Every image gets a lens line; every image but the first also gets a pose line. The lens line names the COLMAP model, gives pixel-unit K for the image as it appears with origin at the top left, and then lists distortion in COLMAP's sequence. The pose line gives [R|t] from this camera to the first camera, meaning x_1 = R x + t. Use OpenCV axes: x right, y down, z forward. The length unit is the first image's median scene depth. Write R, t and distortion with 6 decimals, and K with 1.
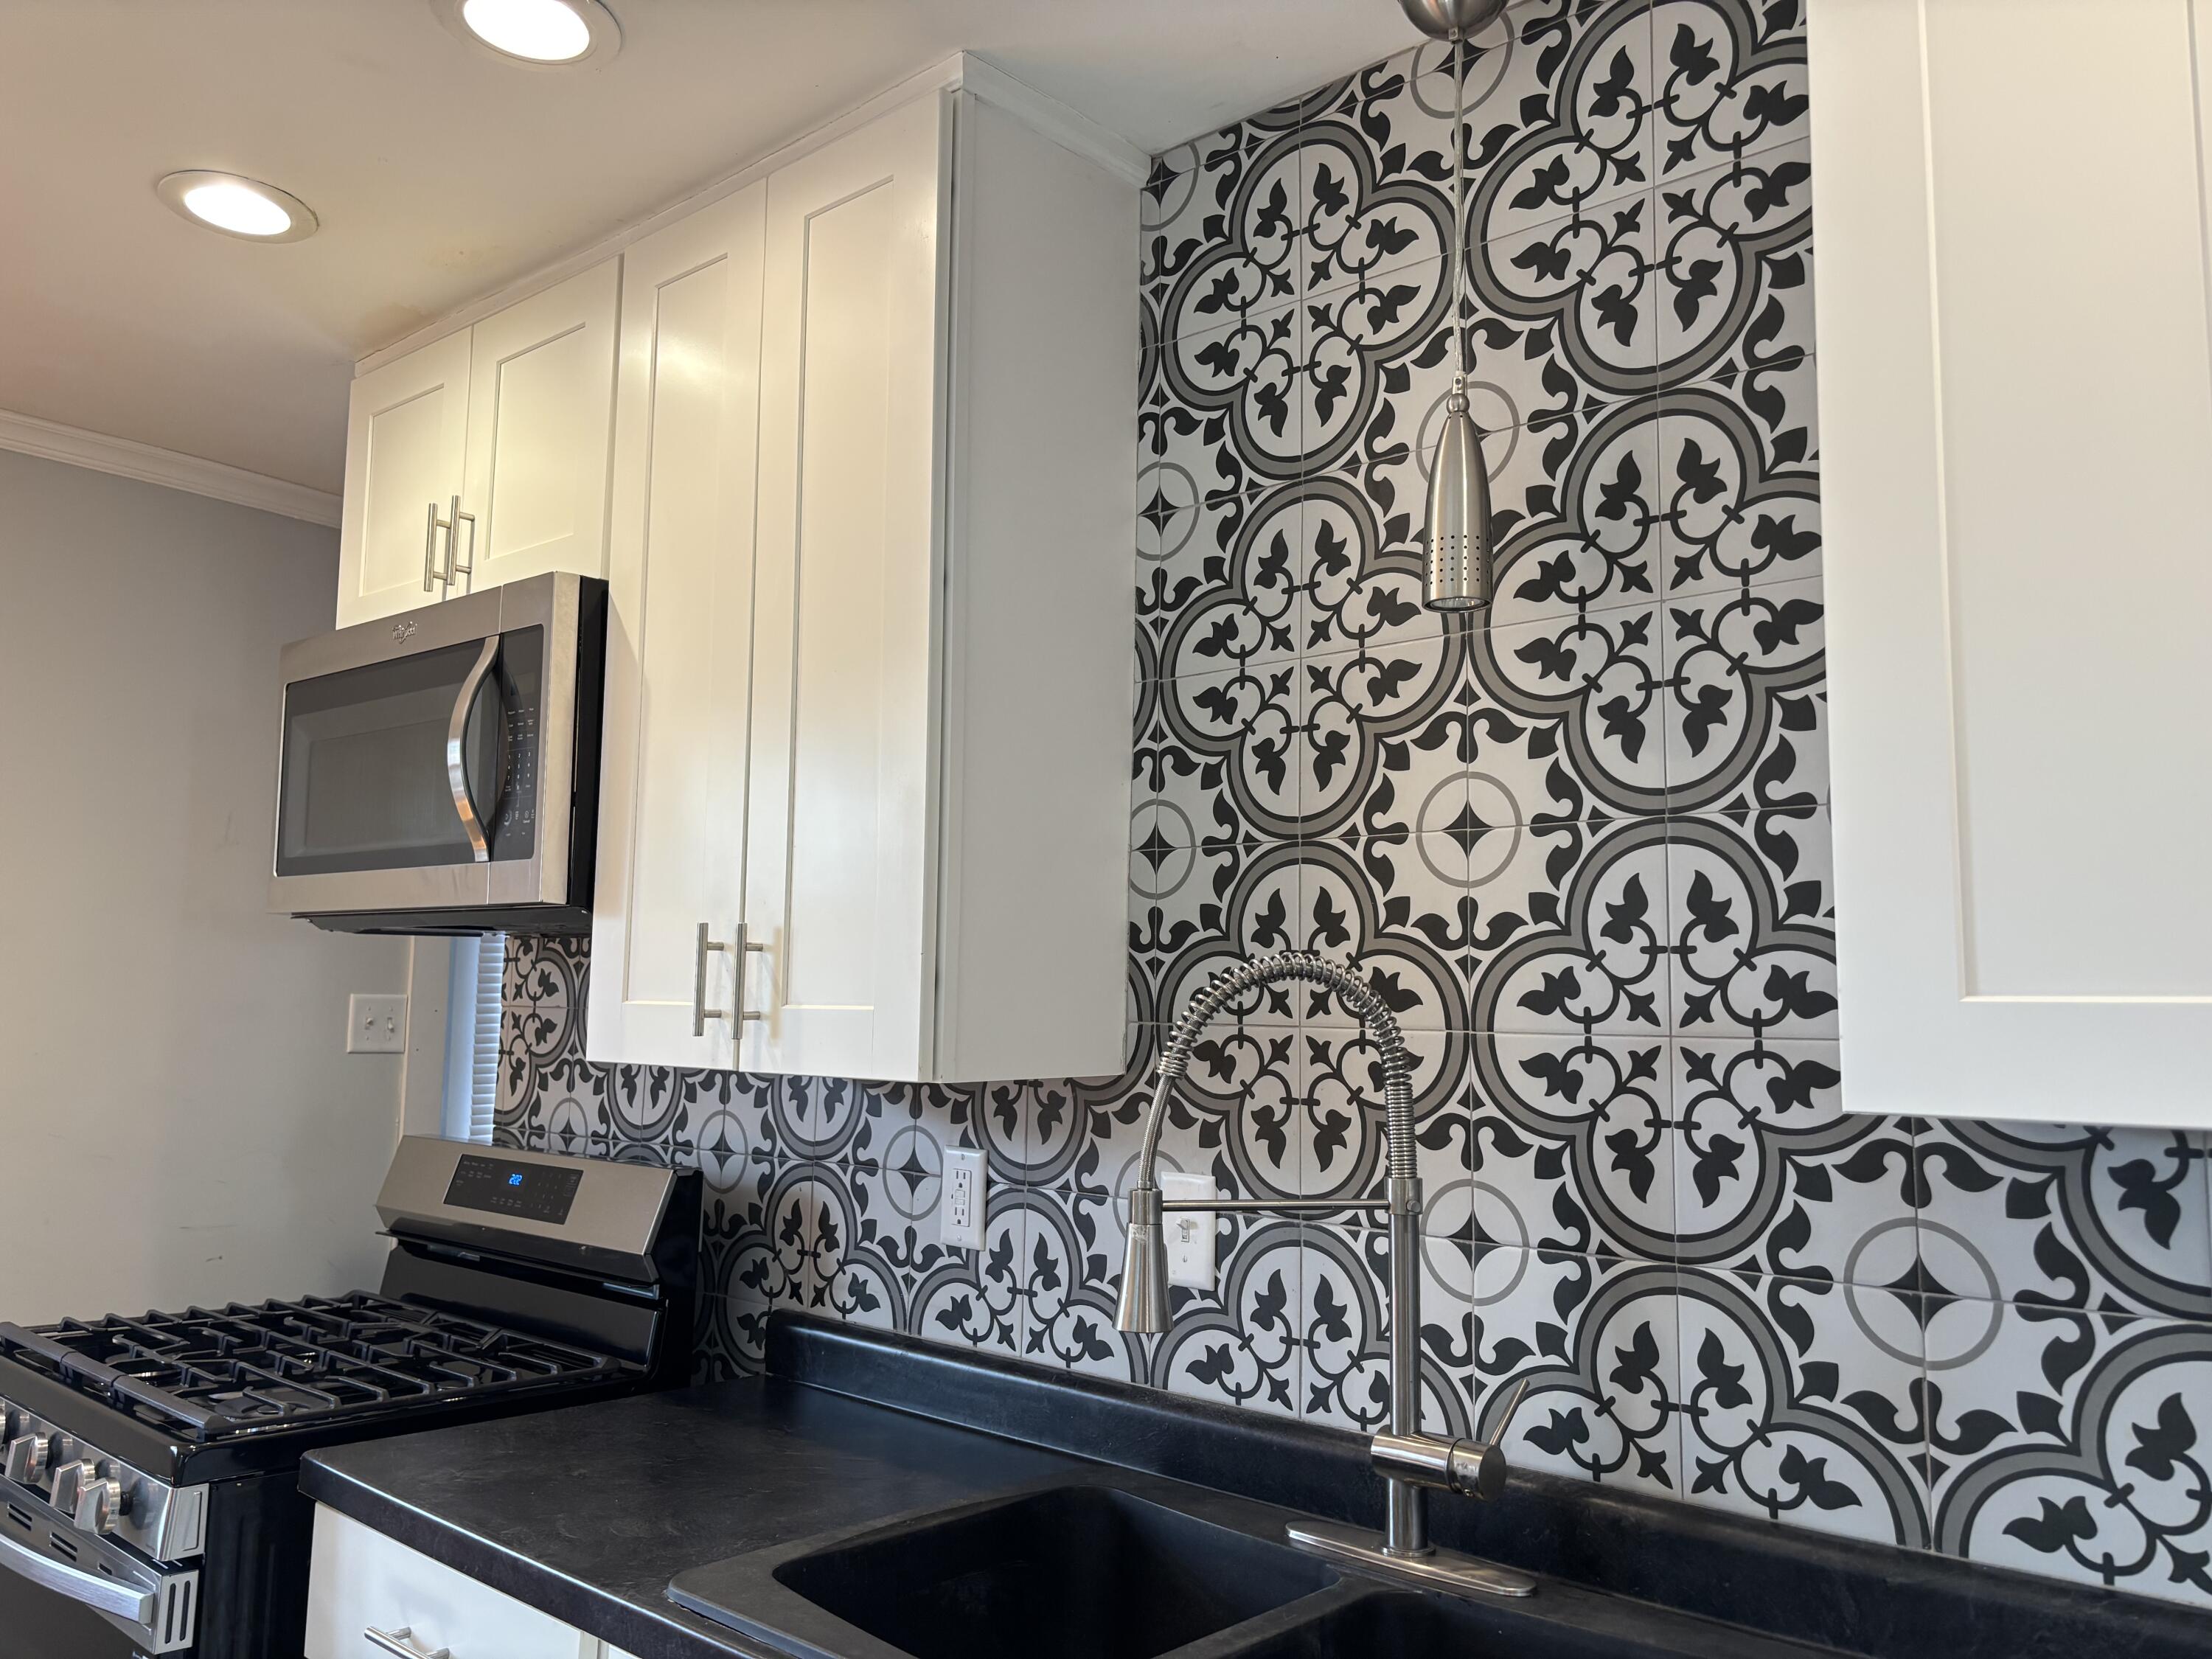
lens RADIAL K [[1678.2, 0, 1098.3], [0, 1678.2, 849.2], [0, 0, 1]] dist [0.088504, -0.164999]
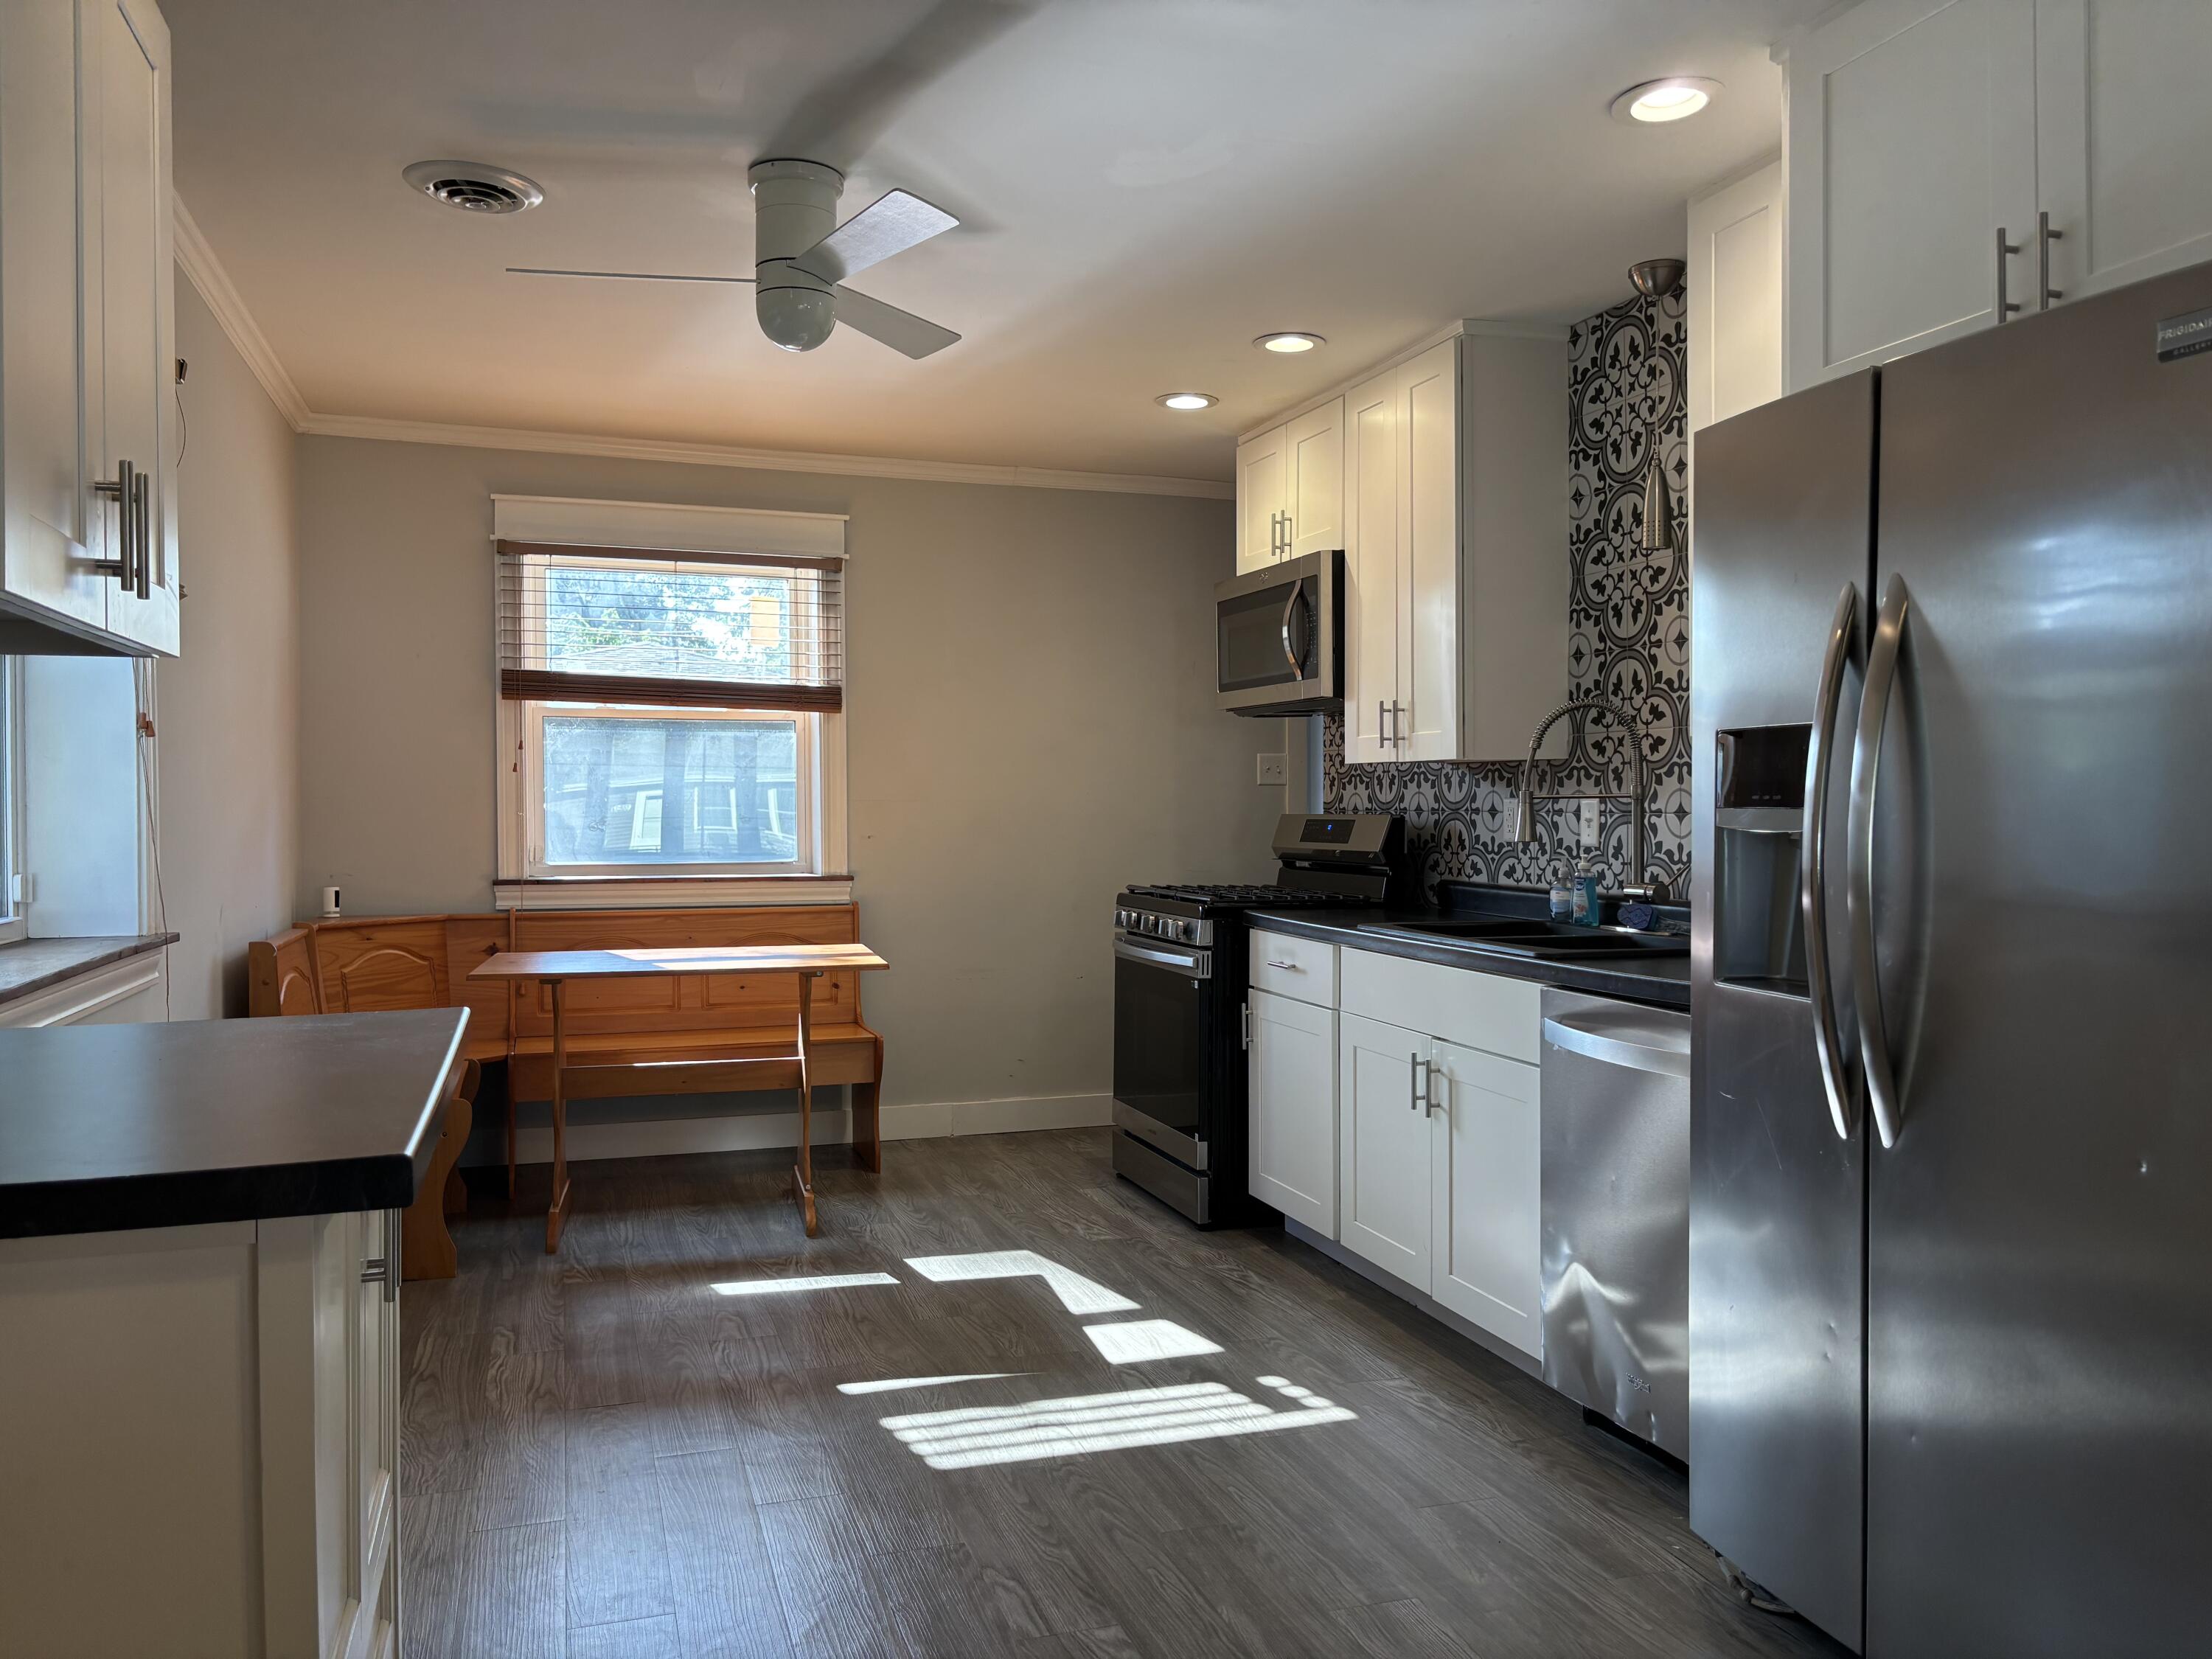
lens RADIAL K [[1678.2, 0, 1098.3], [0, 1678.2, 849.2], [0, 0, 1]] dist [0.088504, -0.164999]
pose [[0.868179, -0.014462, -0.496040, 0.579492], [0.075475, 0.991795, 0.103182, -0.023755], [0.490478, -0.127019, 0.862147, -1.242493]]
